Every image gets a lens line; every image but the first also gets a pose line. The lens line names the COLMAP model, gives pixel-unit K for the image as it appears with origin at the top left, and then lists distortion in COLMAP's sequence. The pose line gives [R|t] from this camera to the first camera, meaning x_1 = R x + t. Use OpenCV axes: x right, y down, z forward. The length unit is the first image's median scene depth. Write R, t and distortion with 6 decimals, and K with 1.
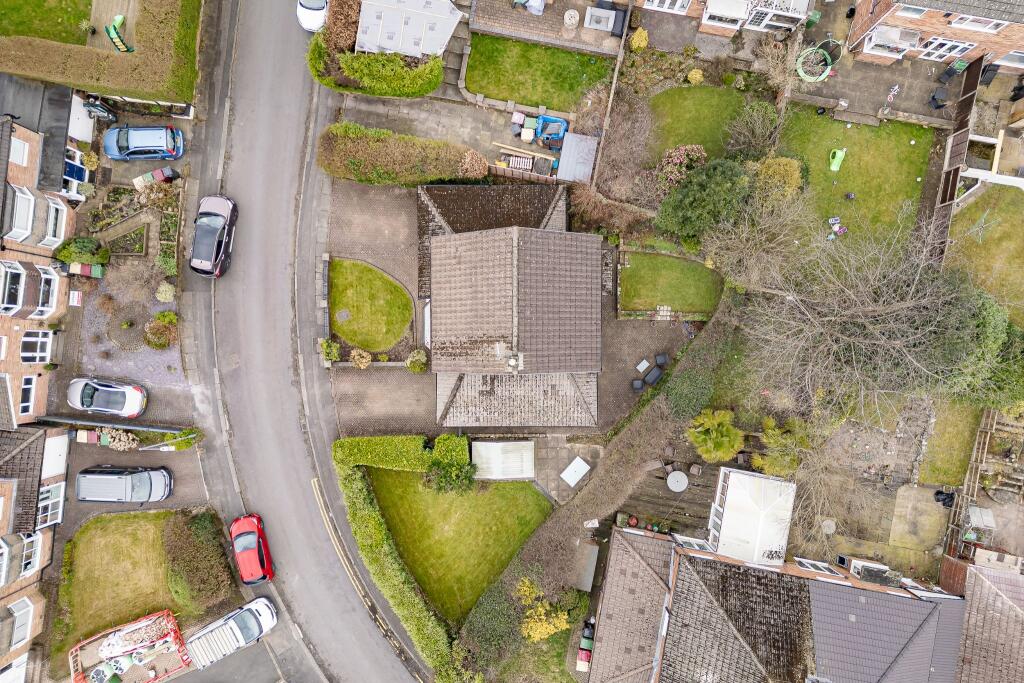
lens RADIAL K [[712.9, 0, 512.0], [0, 712.9, 341.5], [0, 0, 1]] dist [0.086825, -0.091853]
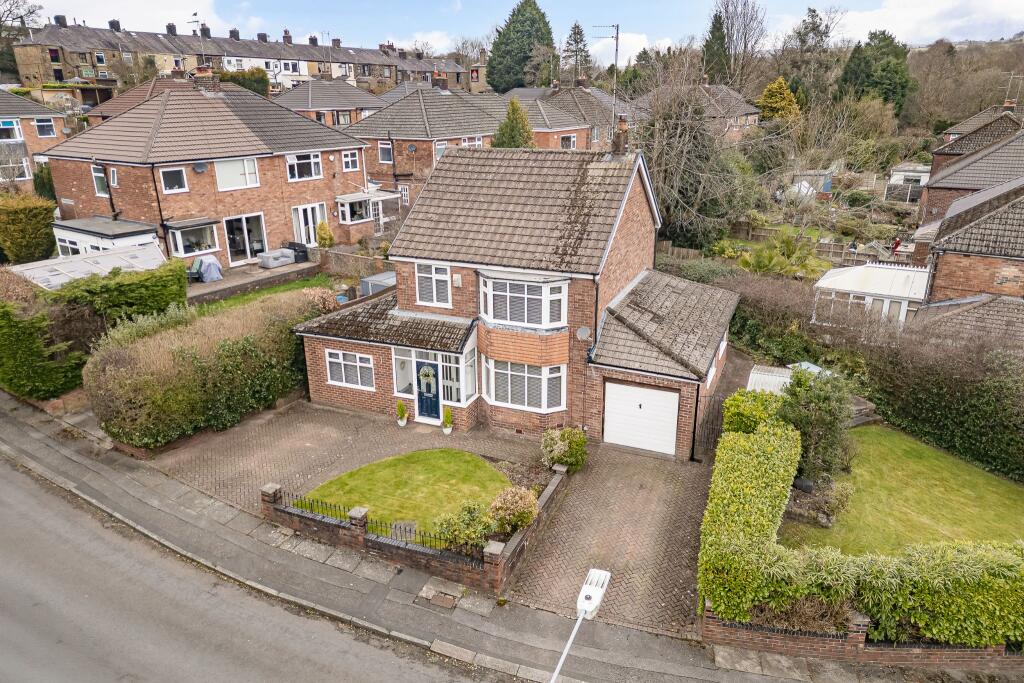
lens RADIAL K [[712.9, 0, 512.0], [0, 712.9, 341.5], [0, 0, 1]] dist [0.086825, -0.091853]
pose [[0.390304, -0.296583, 0.871608, -0.552157], [0.920676, 0.130060, -0.368021, 0.166276], [-0.004213, 0.946109, 0.323821, 0.760650]]
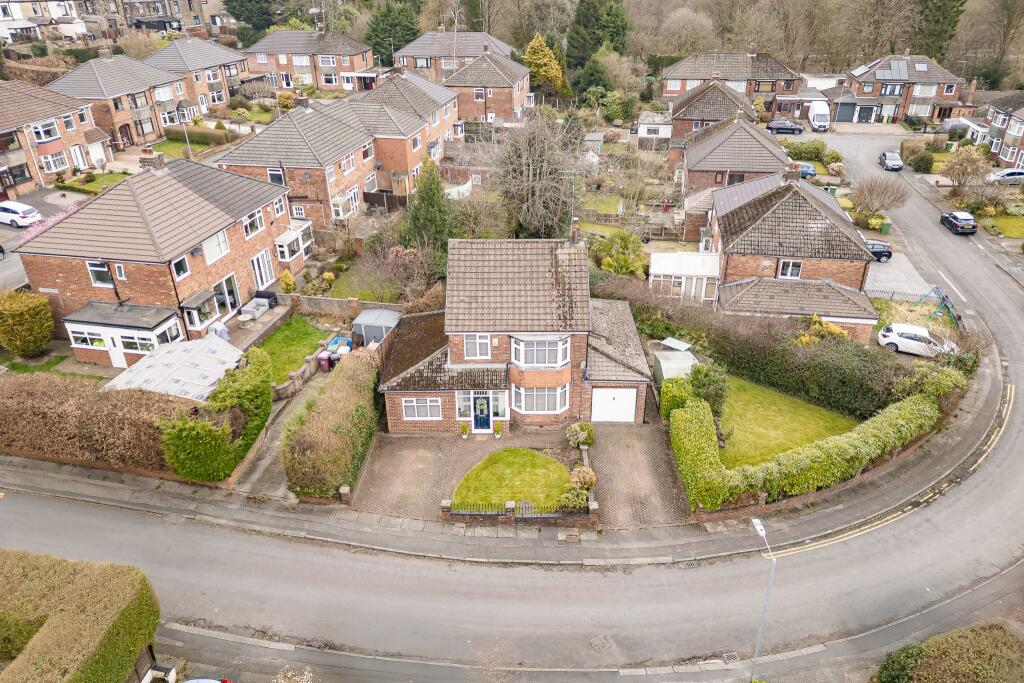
lens RADIAL K [[712.9, 0, 512.0], [0, 712.9, 341.5], [0, 0, 1]] dist [0.086825, -0.091853]
pose [[0.010660, -0.463374, 0.886099, -0.813938], [0.999939, 0.002492, -0.010726, -0.043104], [0.002762, 0.886159, 0.463372, 0.511878]]
